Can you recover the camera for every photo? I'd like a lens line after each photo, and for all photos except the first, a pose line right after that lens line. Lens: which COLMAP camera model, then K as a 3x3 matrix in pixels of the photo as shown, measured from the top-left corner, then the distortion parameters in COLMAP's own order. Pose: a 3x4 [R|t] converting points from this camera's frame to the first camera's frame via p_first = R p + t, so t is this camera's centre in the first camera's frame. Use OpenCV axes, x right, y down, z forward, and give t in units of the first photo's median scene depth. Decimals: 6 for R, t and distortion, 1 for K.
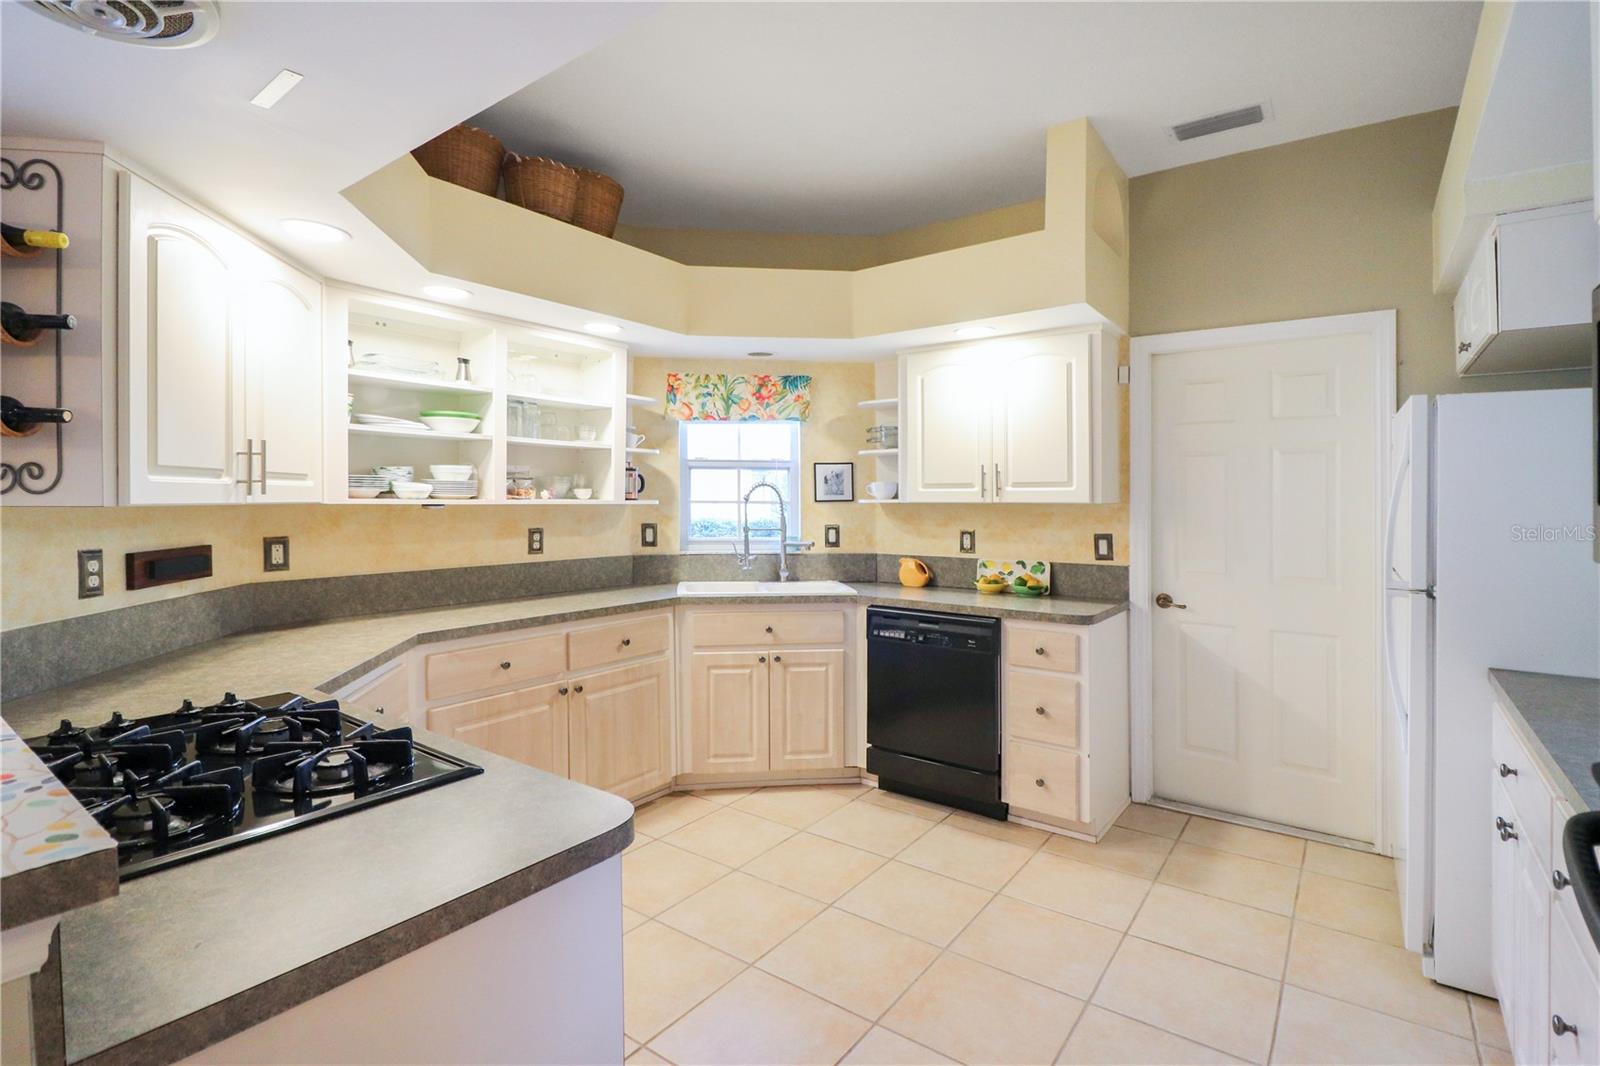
lens RADIAL K [[762.0, 0, 791.3], [0, 762.0, 523.3], [0, 0, 1]] dist [-0.012560, 0.000184]
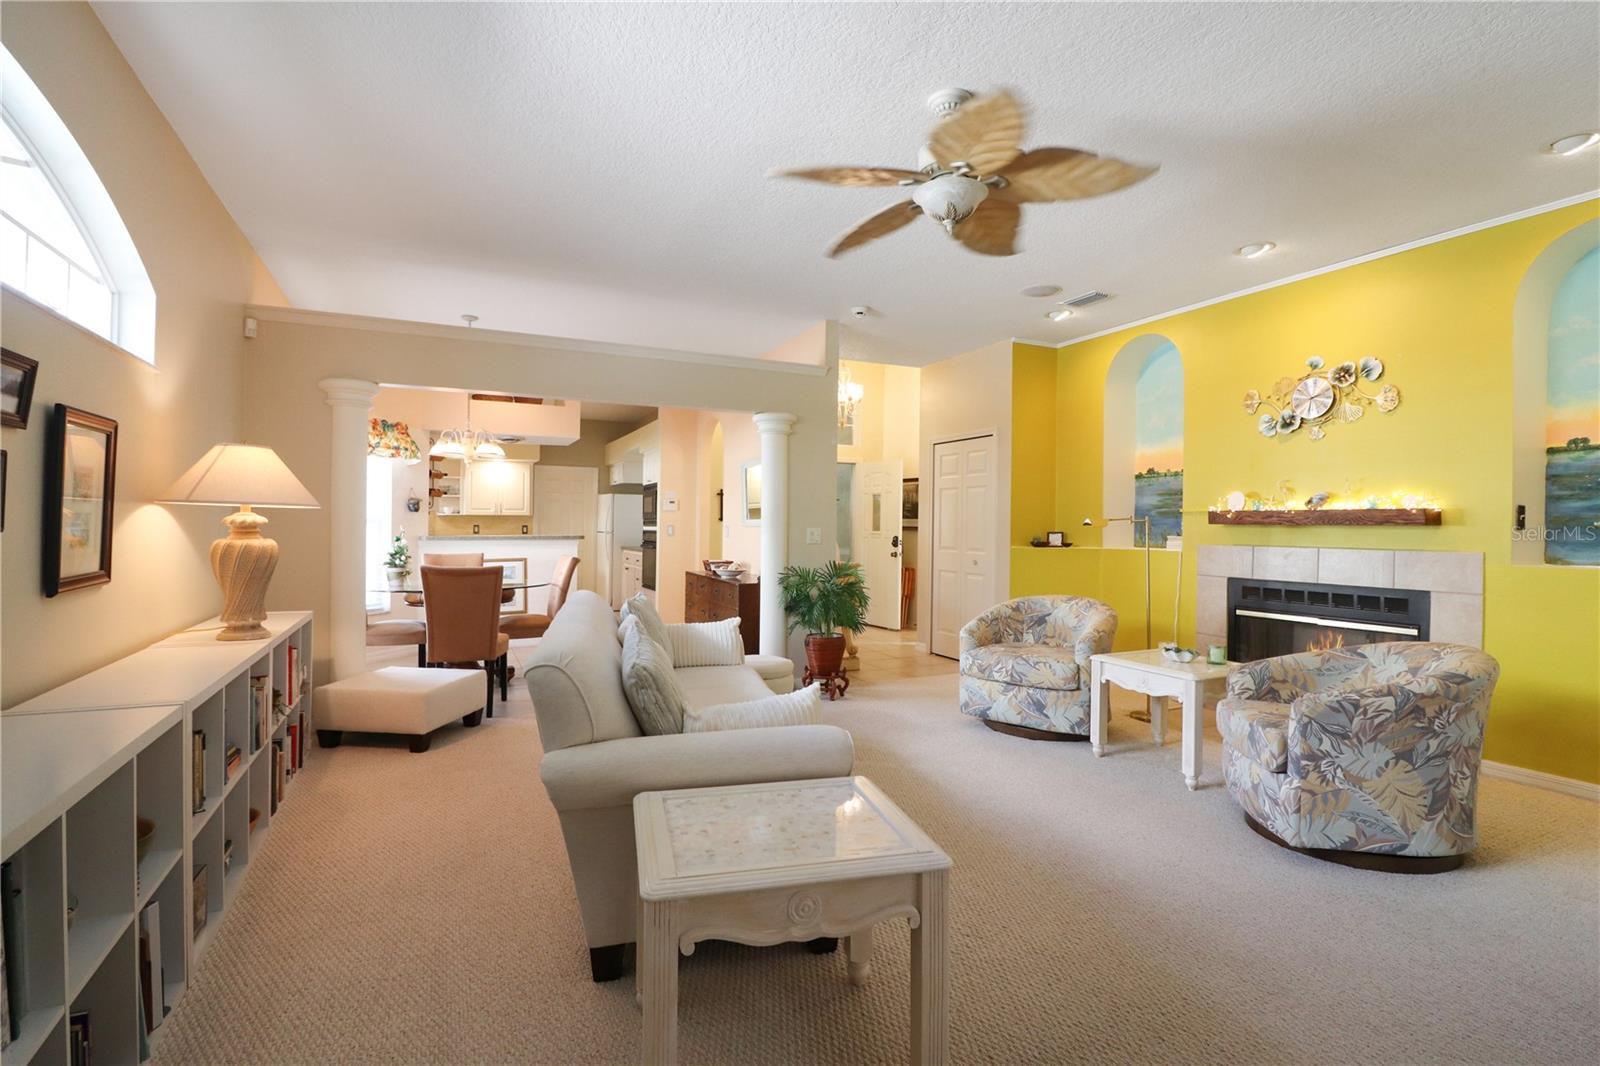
lens RADIAL K [[762.0, 0, 791.3], [0, 762.0, 523.3], [0, 0, 1]] dist [-0.012560, 0.000184]
pose [[0.468779, 0.007887, 0.883280, -1.799390], [0.018879, 0.999642, -0.018945, 0.082389], [-0.883114, 0.025557, 0.468462, -1.409605]]
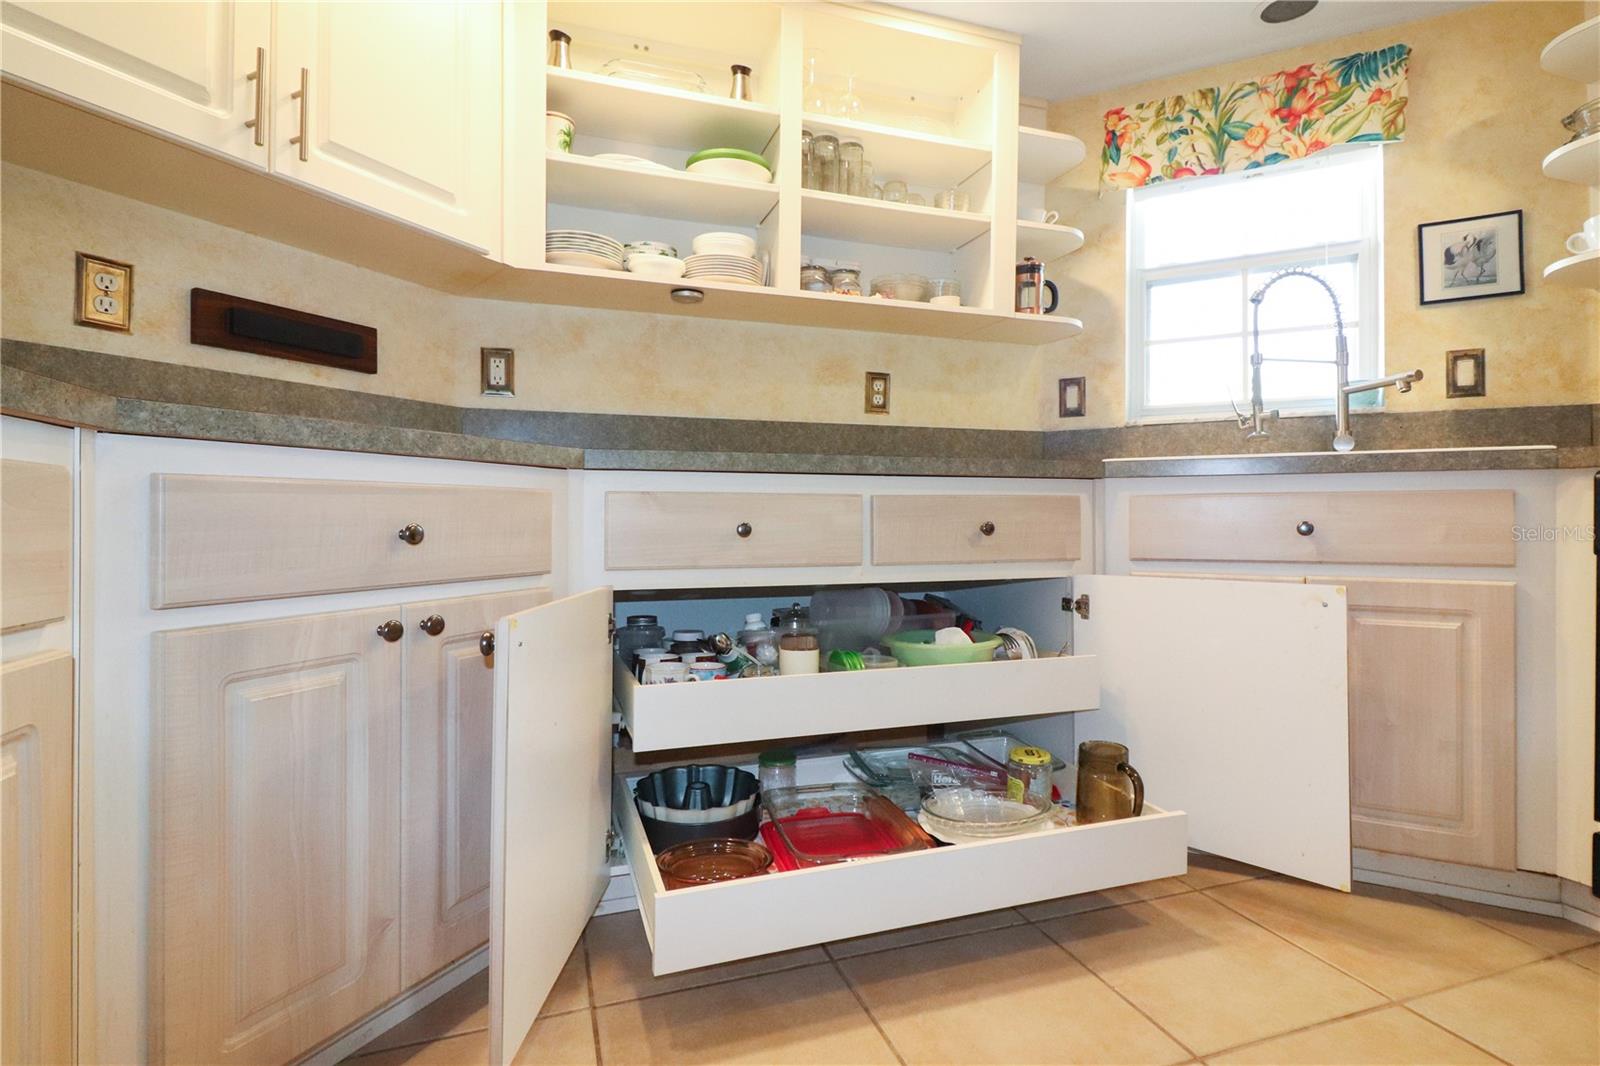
lens RADIAL K [[788.9, 0, 804.1], [0, 788.9, 520.2], [0, 0, 1]] dist [0.004333, -0.010975]
pose [[0.827004, 0.003636, -0.562185, -0.013309], [-0.019759, 0.999549, -0.022602, 0.147548], [0.561849, 0.029800, 0.826703, 0.421484]]
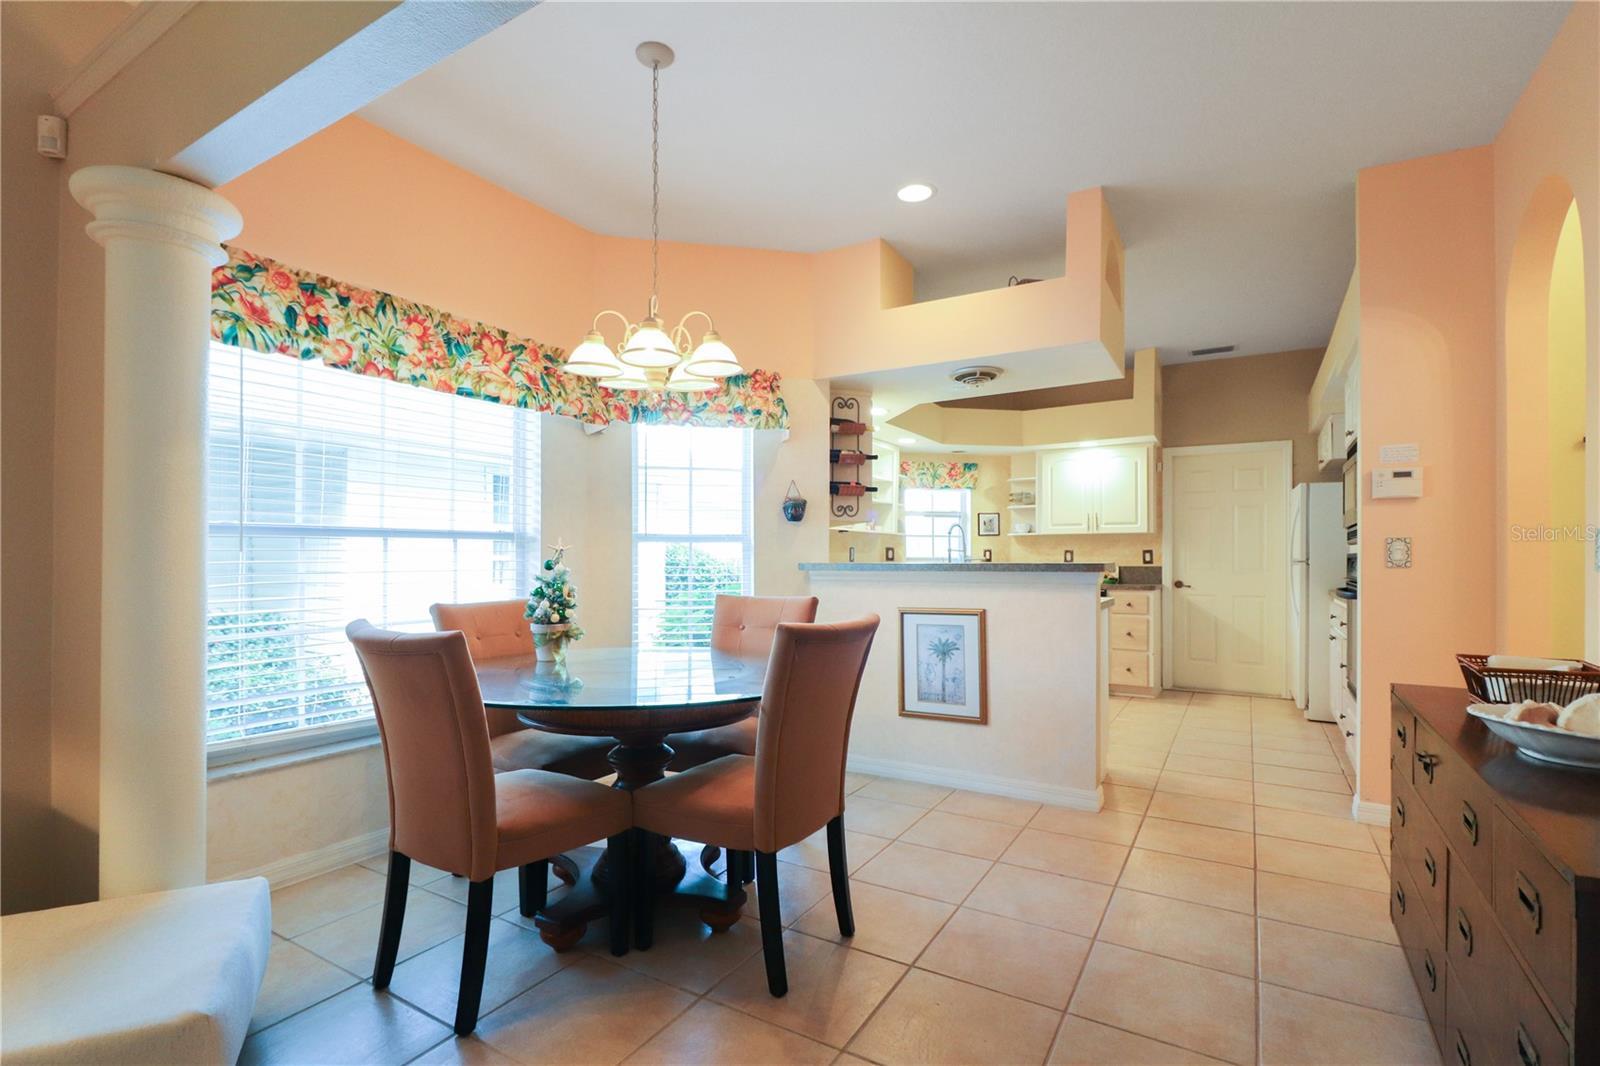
lens RADIAL K [[748.9, 0, 807.3], [0, 748.9, 583.1], [0, 0, 1]] dist [0.015752, -0.006077]
pose [[0.993723, -0.002395, 0.111844, -0.633322], [0.002057, 0.999993, 0.003137, 0.086231], [-0.111851, -0.002888, 0.993721, -0.762104]]
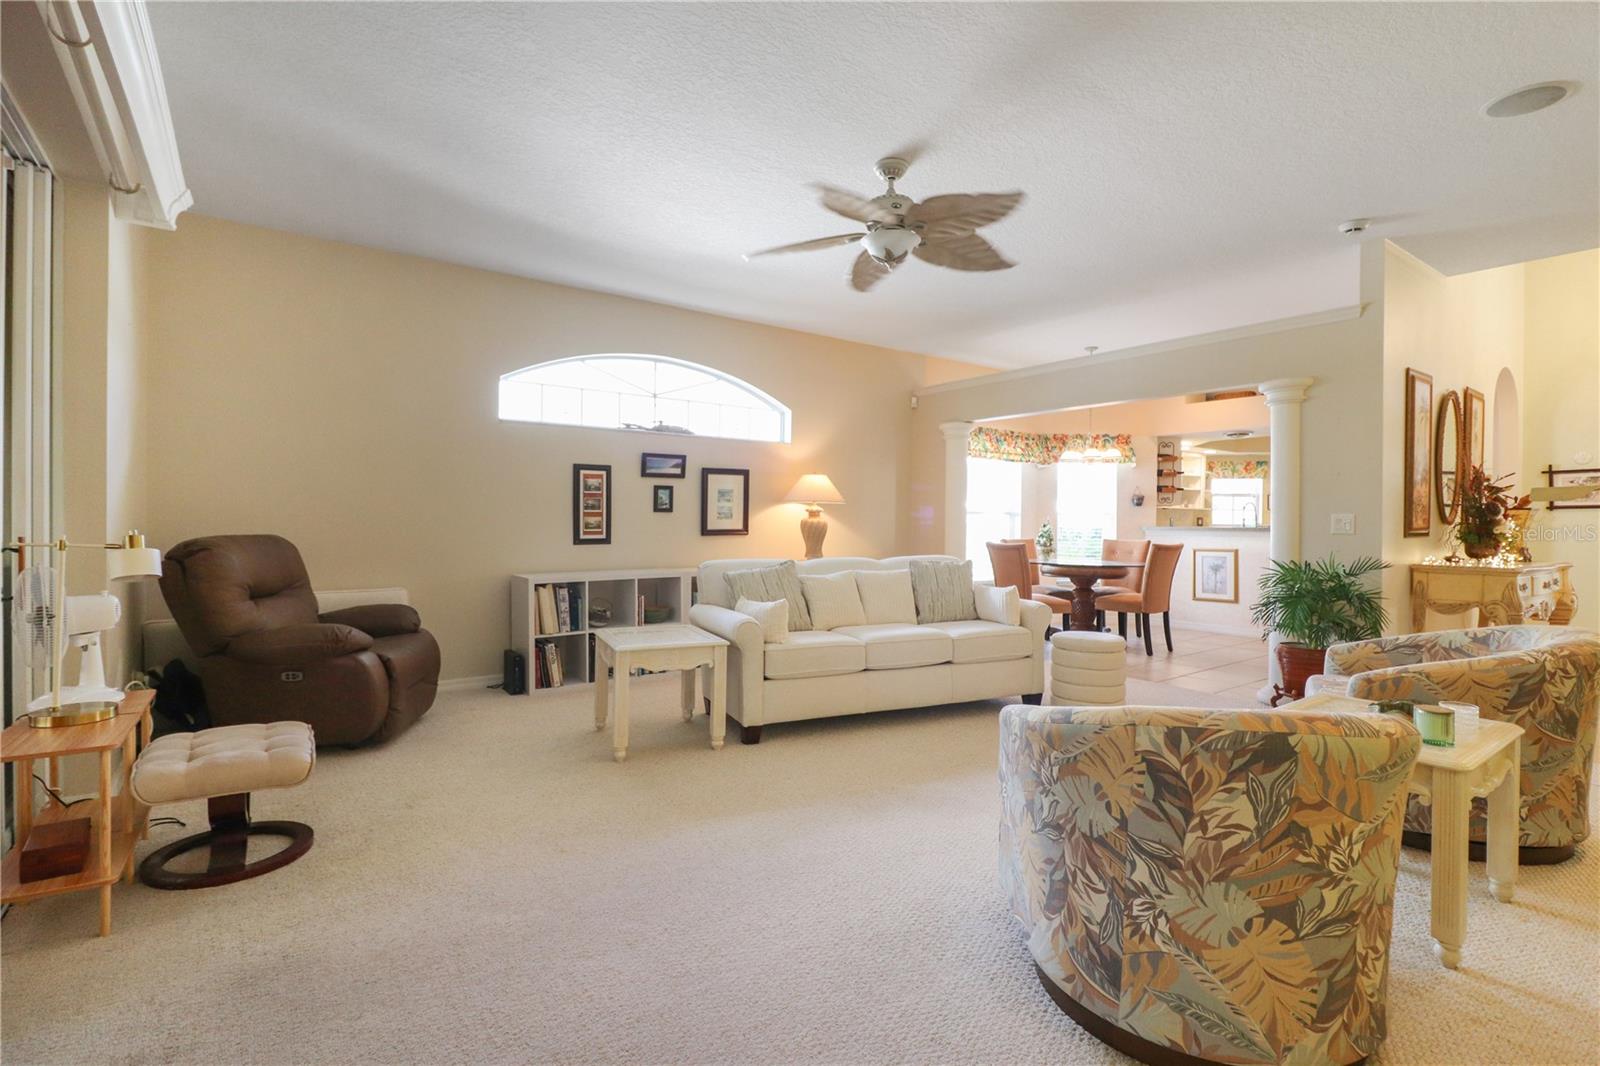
lens RADIAL K [[762.0, 0, 791.3], [0, 762.0, 523.3], [0, 0, 1]] dist [-0.012560, 0.000184]
pose [[0.953472, 0.011148, -0.301274, -0.838885], [-0.019765, 0.999478, -0.025570, 0.131115], [0.300832, 0.030335, 0.953195, -2.195177]]
